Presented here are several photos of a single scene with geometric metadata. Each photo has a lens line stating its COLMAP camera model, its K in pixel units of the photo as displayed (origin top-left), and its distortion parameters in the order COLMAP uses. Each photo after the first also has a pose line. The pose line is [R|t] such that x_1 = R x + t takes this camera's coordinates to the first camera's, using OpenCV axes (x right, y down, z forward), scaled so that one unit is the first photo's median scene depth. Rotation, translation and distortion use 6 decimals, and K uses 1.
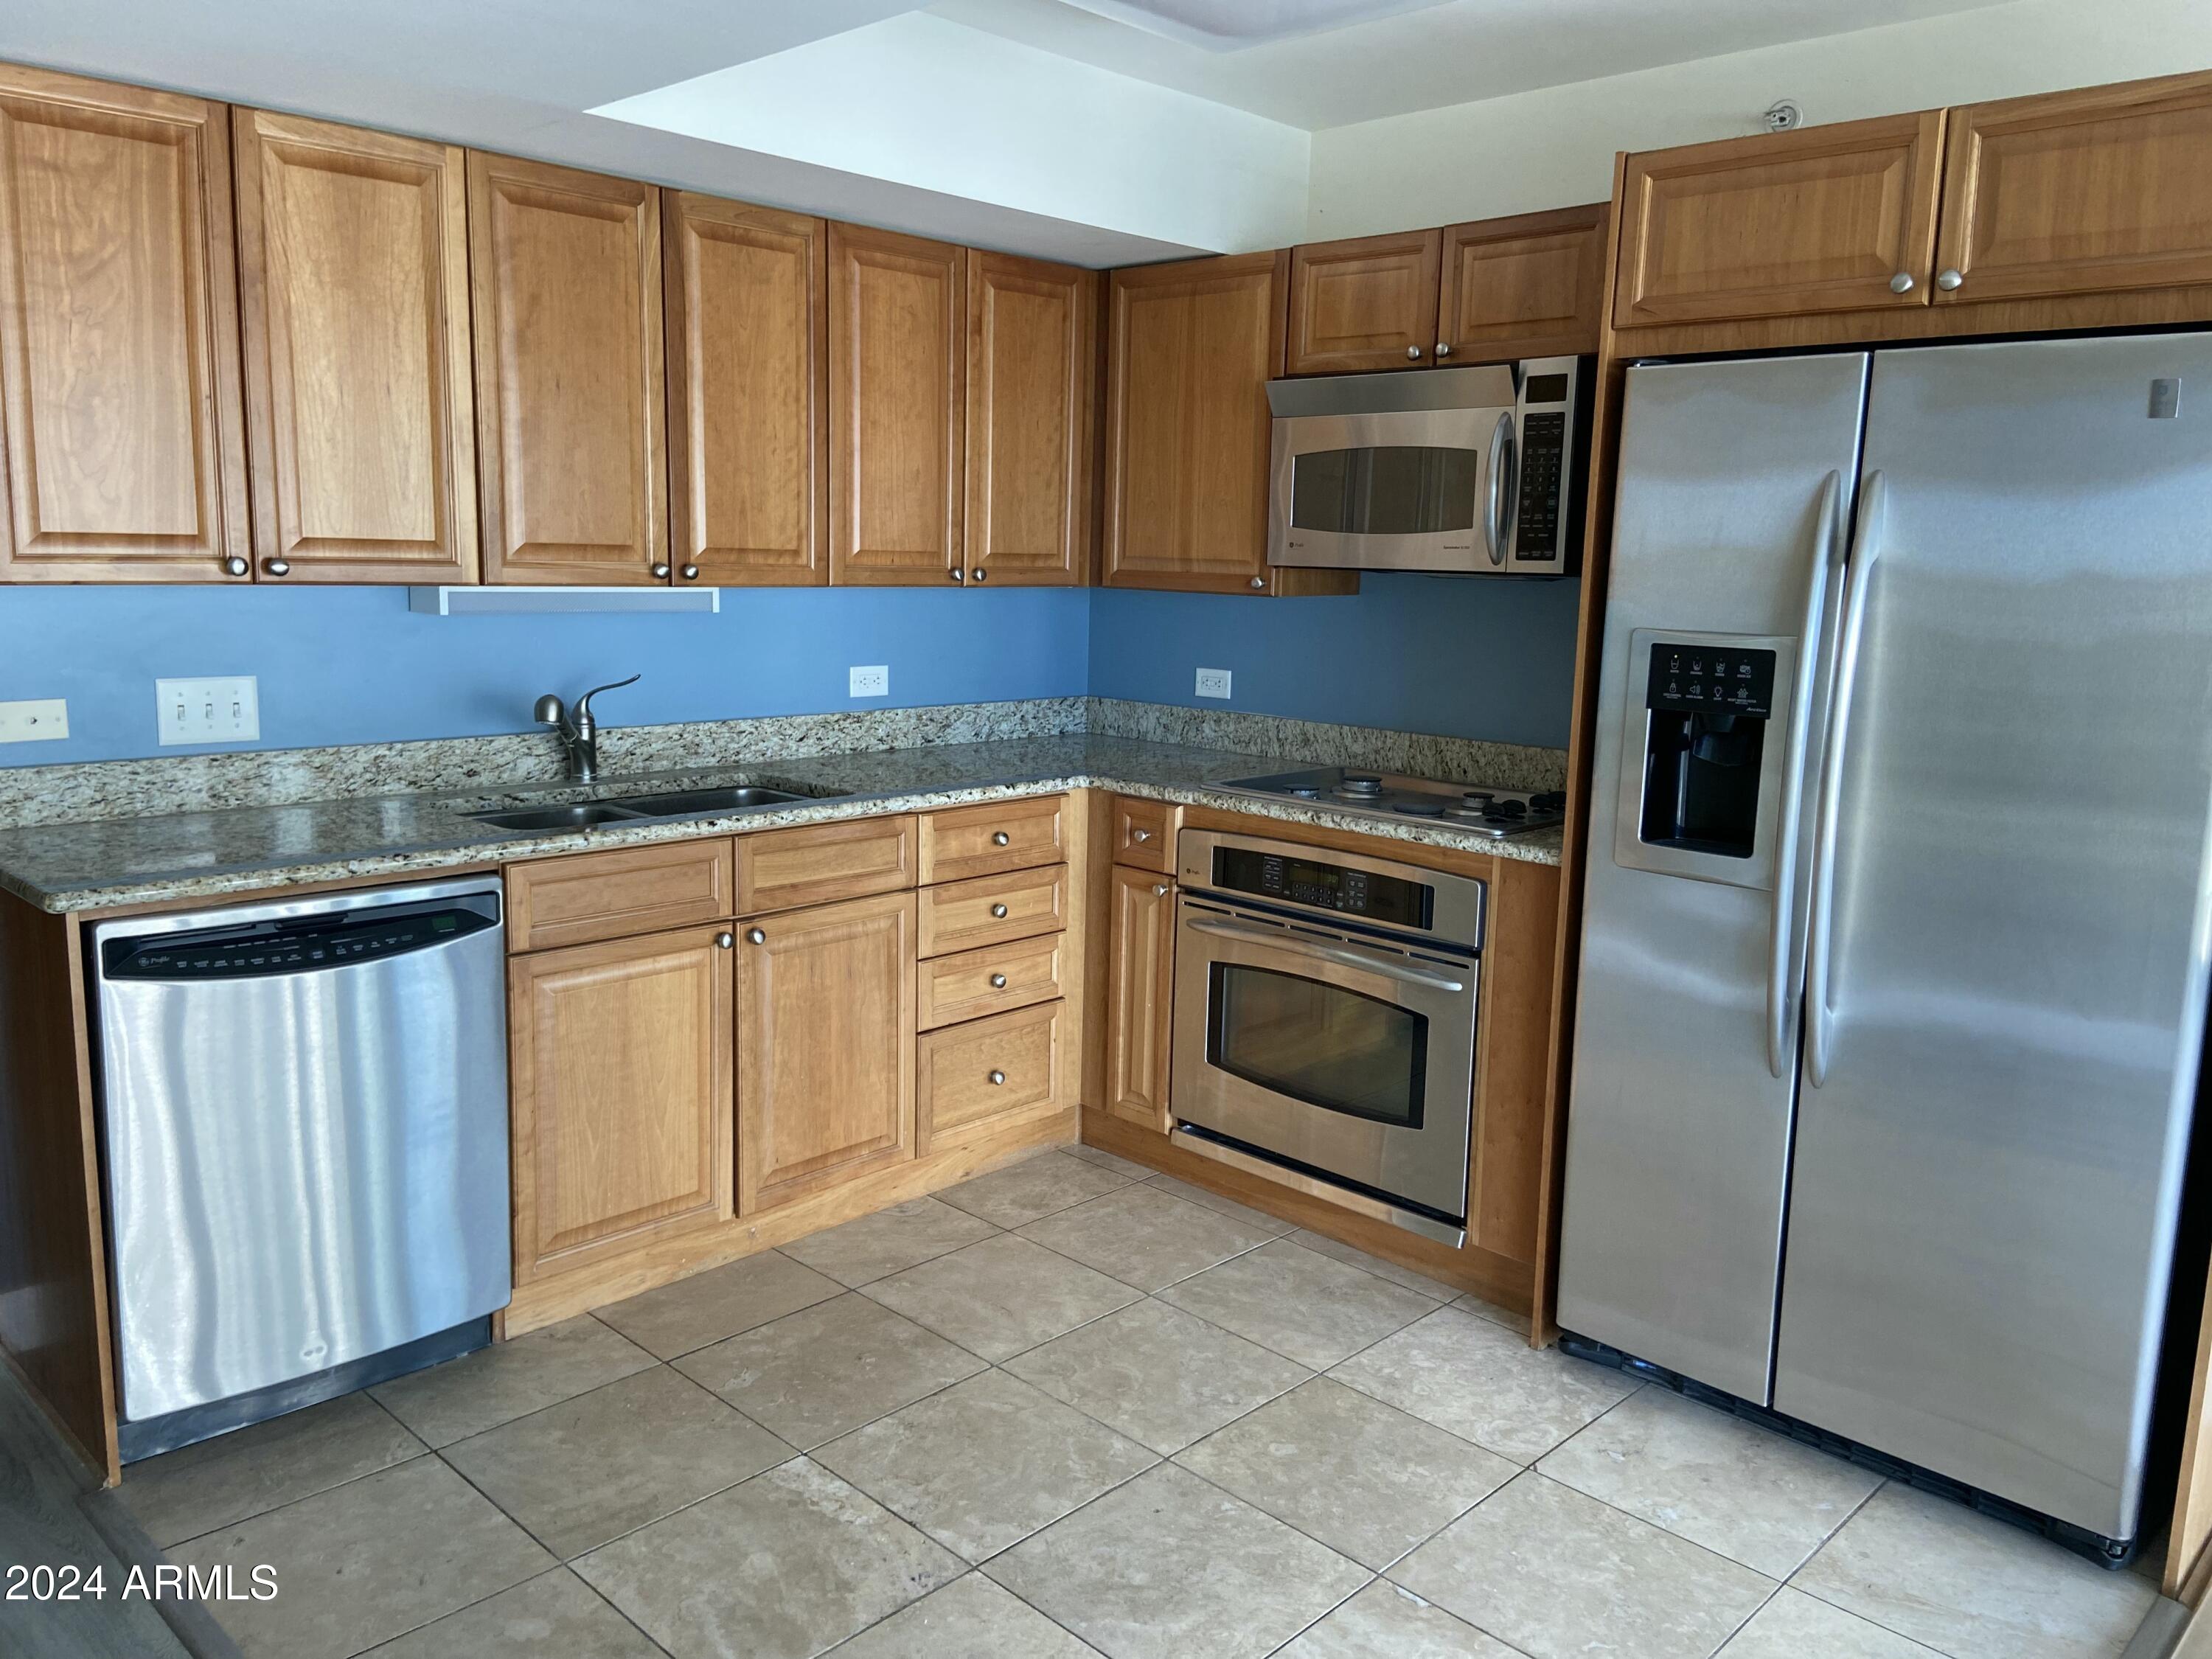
lens RADIAL K [[1651.5, 0, 1106.0], [0, 1651.5, 829.5], [0, 0, 1]] dist [-0.007015, -0.006340]
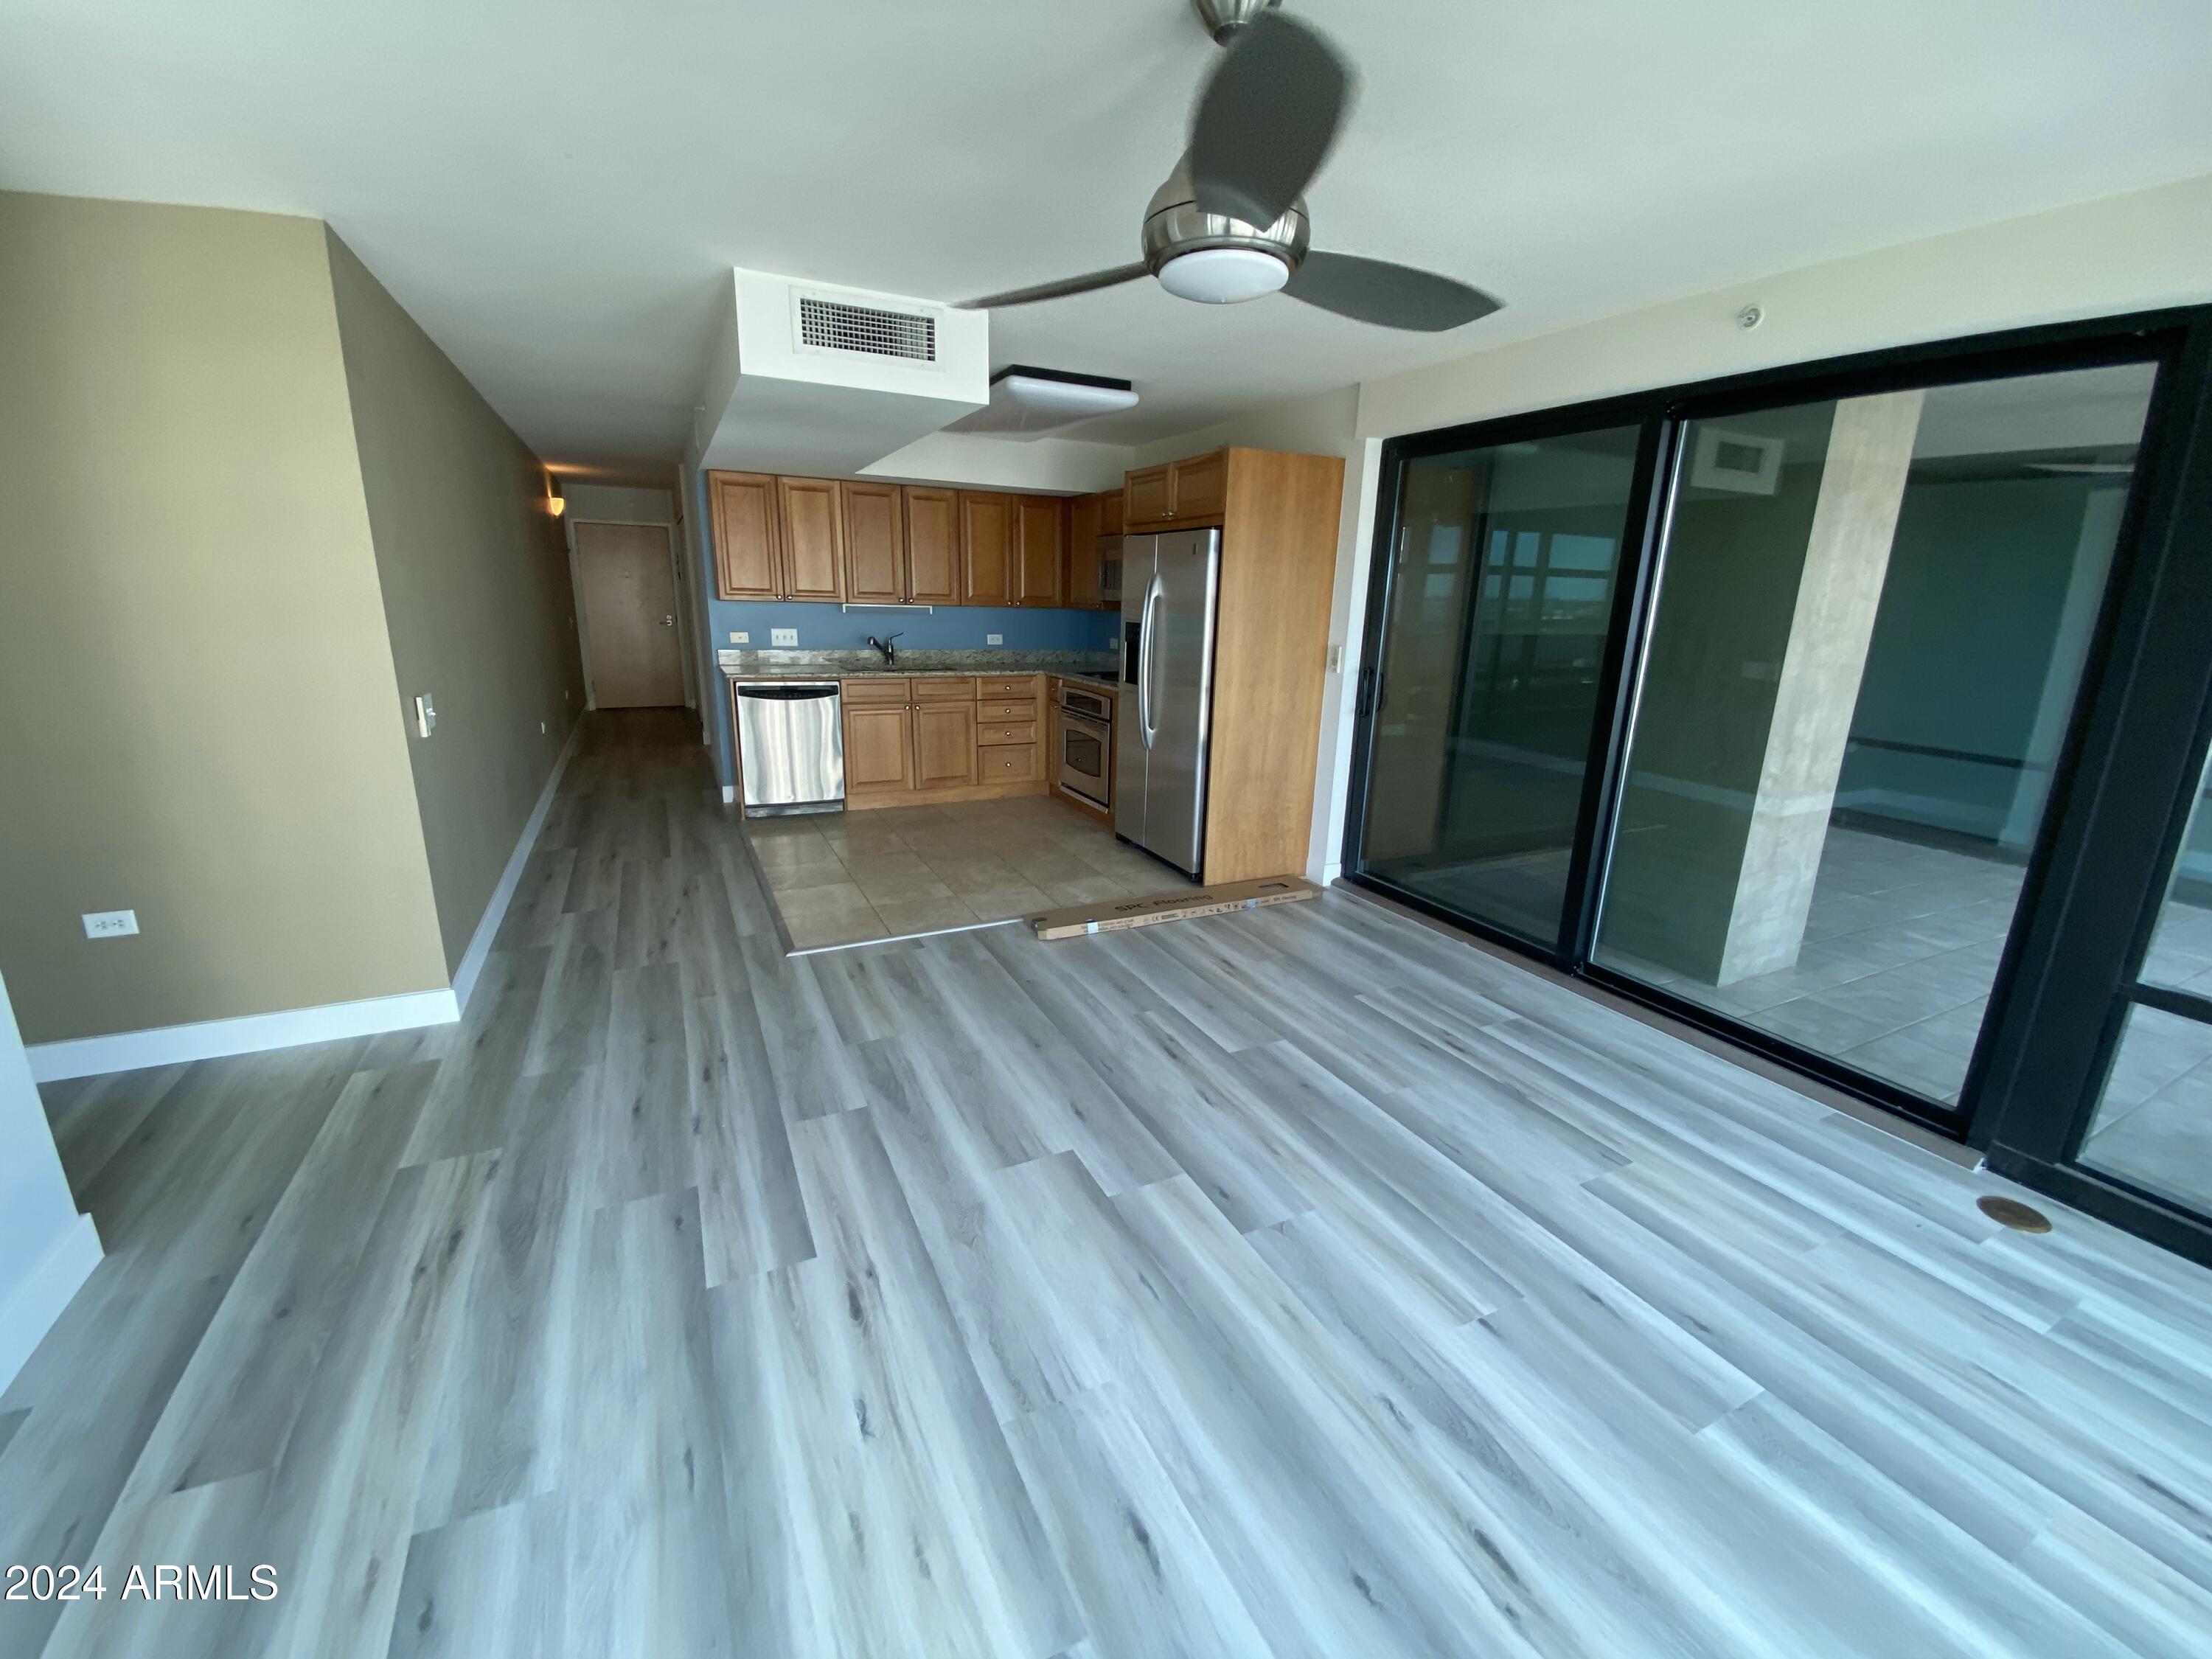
lens RADIAL K [[881.3, 0, 1106.0], [0, 881.3, 829.5], [0, 0, 1]] dist [0.002911, -0.000035]
pose [[0.948473, 0.083788, -0.305578, 0.722614], [-0.058374, 0.994103, 0.091392, 0.122627], [0.311433, -0.068845, 0.947771, -0.624626]]
